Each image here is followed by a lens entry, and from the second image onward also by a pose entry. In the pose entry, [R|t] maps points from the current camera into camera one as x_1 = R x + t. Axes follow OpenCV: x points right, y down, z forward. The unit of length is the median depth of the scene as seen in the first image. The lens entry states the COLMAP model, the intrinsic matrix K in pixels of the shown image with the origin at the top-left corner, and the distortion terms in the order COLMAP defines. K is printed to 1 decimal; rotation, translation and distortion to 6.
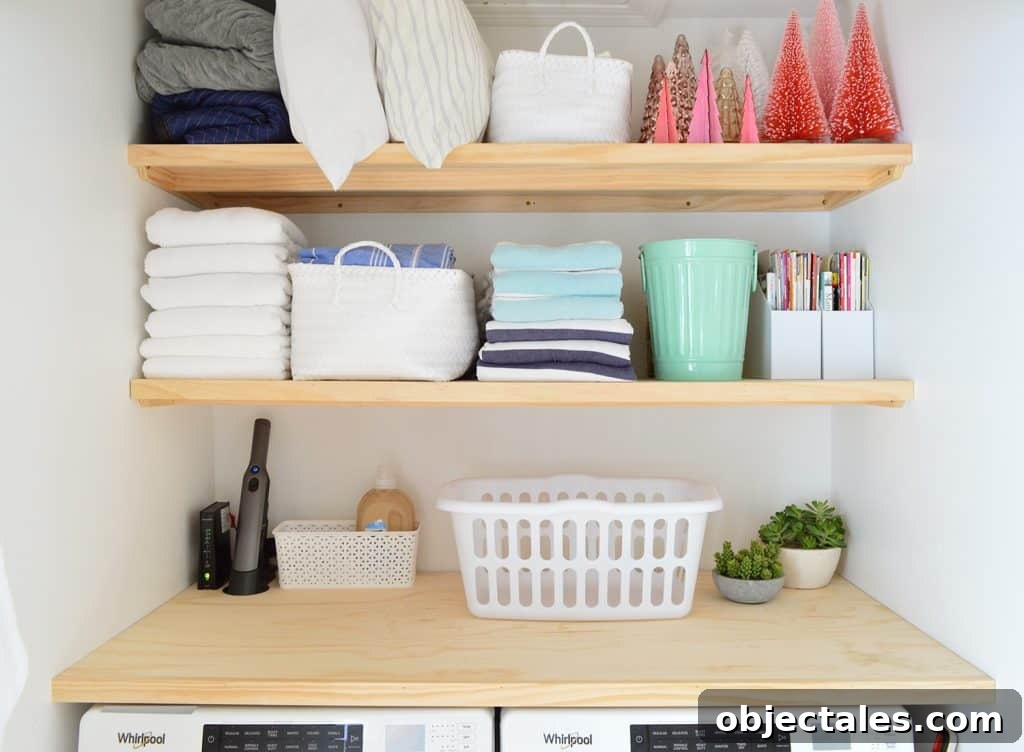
lens RADIAL K [[867.2, 0, 522.0], [0, 867.2, 367.1], [0, 0, 1]] dist [0.002197, 0.000933]
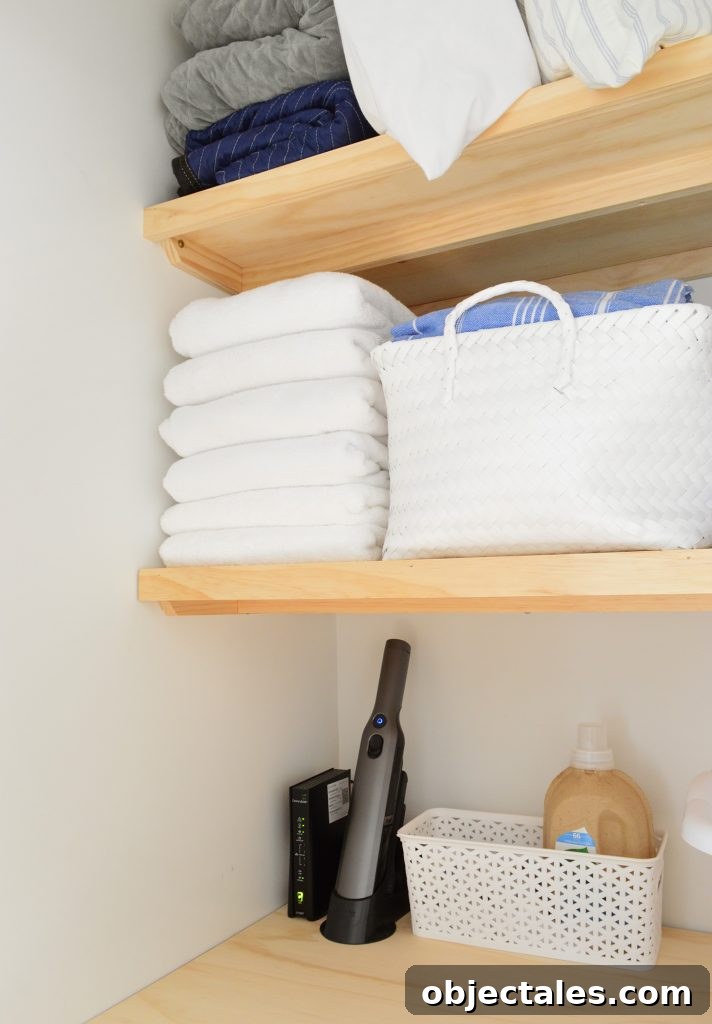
lens RADIAL K [[821.6, 0, 363.6], [0, 821.6, 513.1], [0, 0, 1]] dist [-0.017758, 0.007213]
pose [[0.879350, -0.070069, -0.470993, -0.034666], [0.018970, 0.993484, -0.112383, 0.041470], [0.475799, 0.089889, 0.874949, 0.543353]]
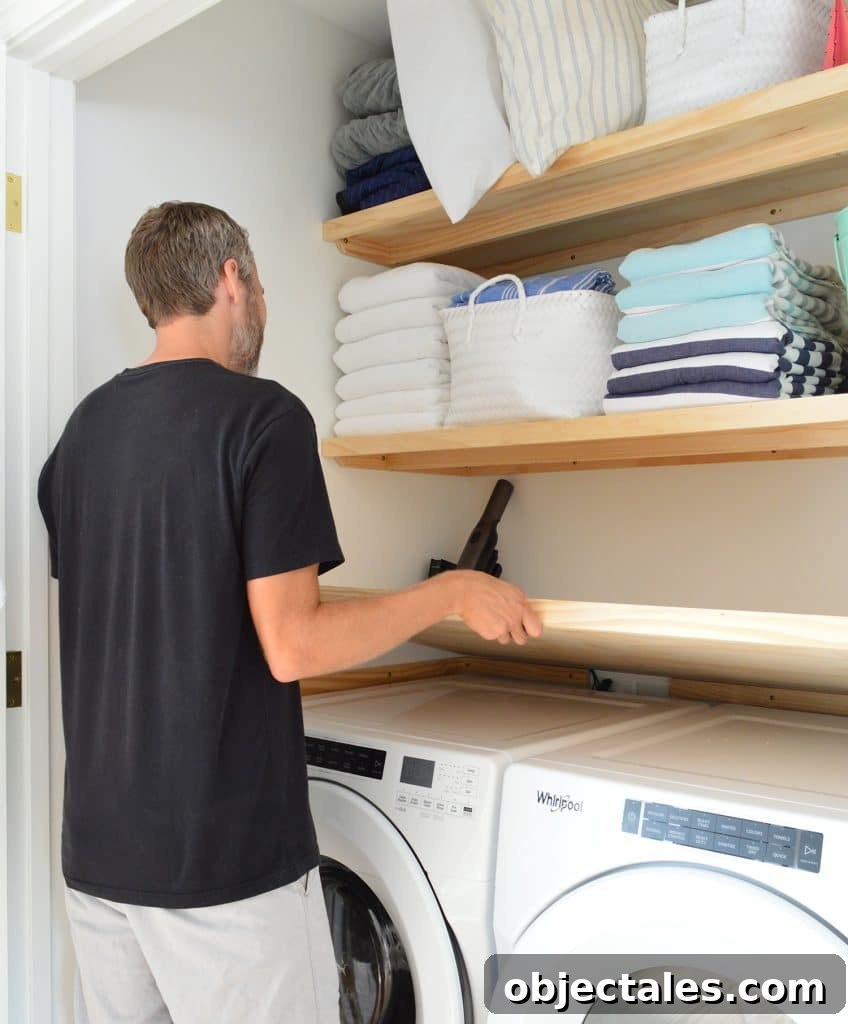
lens RADIAL K [[1001.8, 0, 484.8], [0, 1001.8, 549.5], [0, 0, 1]] dist [-0.007647, 0.000000]
pose [[0.768225, 0.003882, -0.640168, 0.486037], [0.003536, 0.999941, 0.010307, 0.135402], [0.640170, -0.010182, 0.768166, 0.161543]]
